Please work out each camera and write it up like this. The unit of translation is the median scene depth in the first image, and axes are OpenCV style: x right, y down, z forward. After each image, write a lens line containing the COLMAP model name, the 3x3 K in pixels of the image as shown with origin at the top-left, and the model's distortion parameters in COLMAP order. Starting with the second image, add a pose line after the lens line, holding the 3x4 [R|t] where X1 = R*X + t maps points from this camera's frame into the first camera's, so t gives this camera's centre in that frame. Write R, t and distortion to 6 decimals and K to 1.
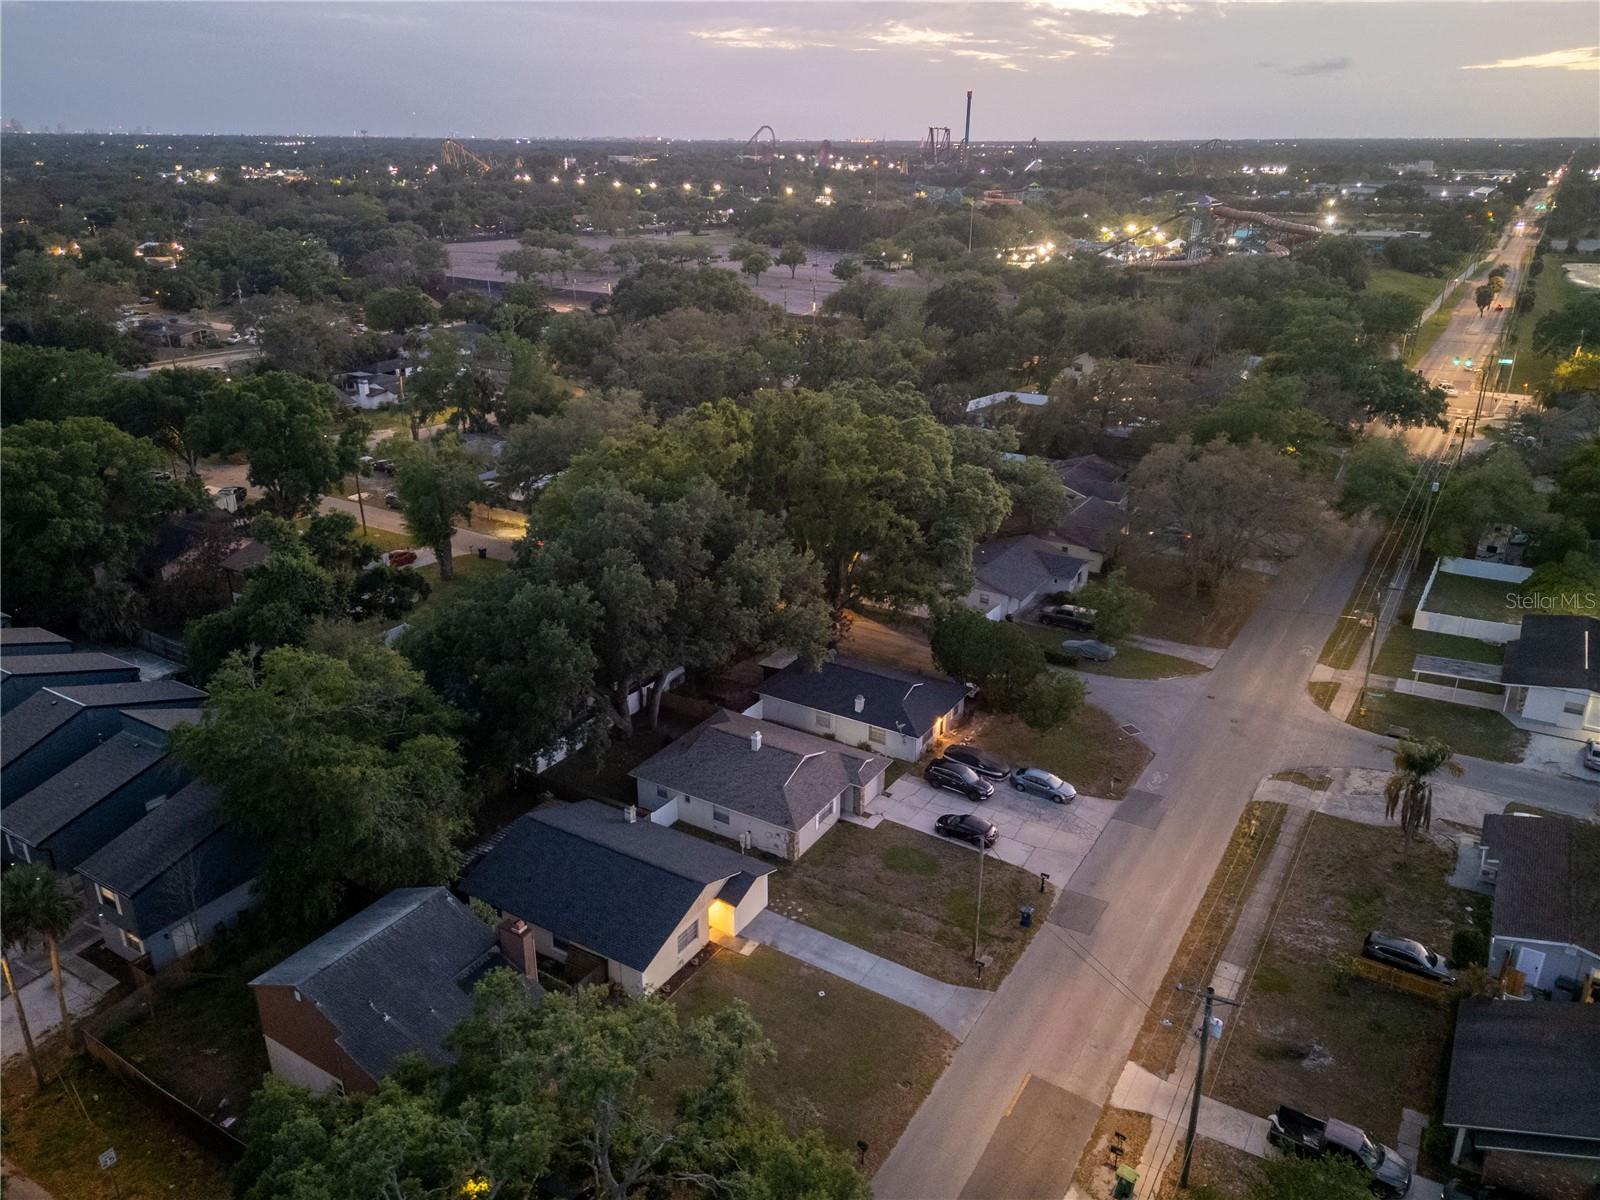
lens RADIAL K [[1139.0, 0, 800.0], [0, 1139.0, 600.0], [0, 0, 1]] dist [0.085432, -0.069344]
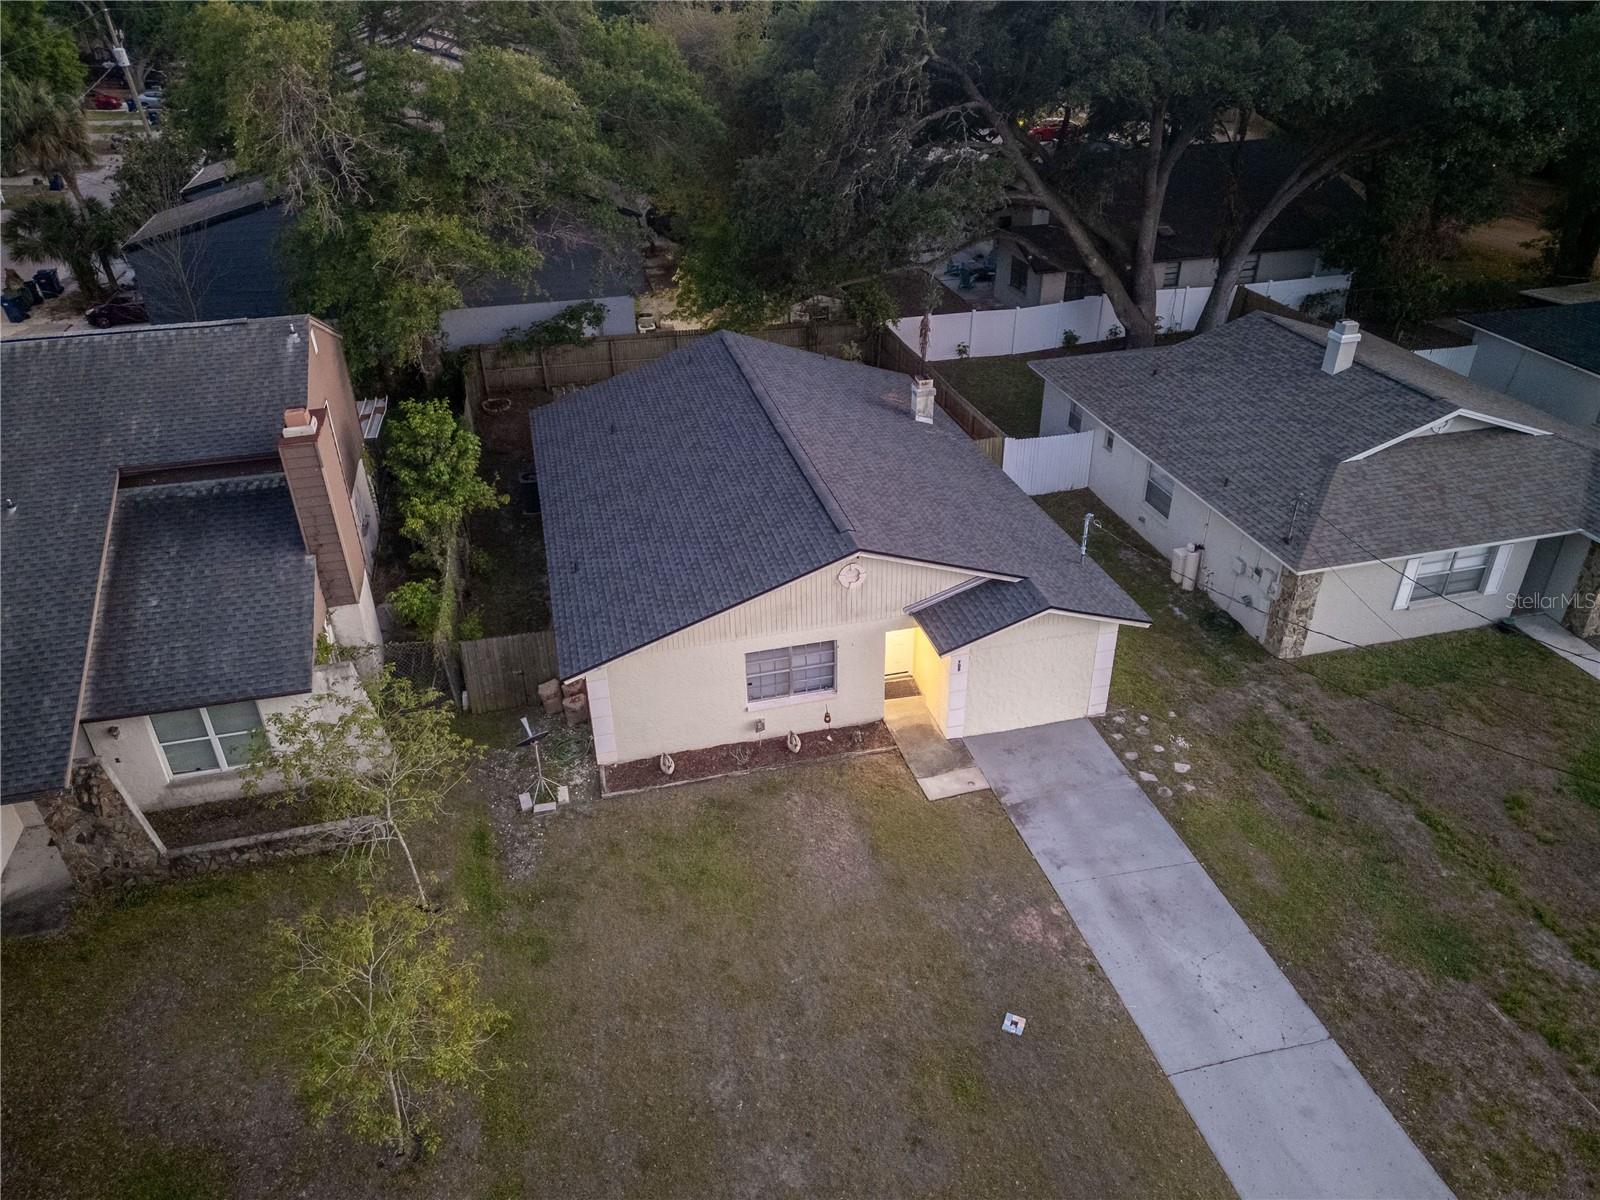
lens RADIAL K [[1139.0, 0, 800.0], [0, 1139.0, 600.0], [0, 0, 1]] dist [0.085432, -0.069344]
pose [[0.717215, 0.345936, -0.604922, 0.096891], [-0.242591, 0.937727, 0.248633, 0.159689], [0.653263, -0.031574, 0.756473, 0.638835]]
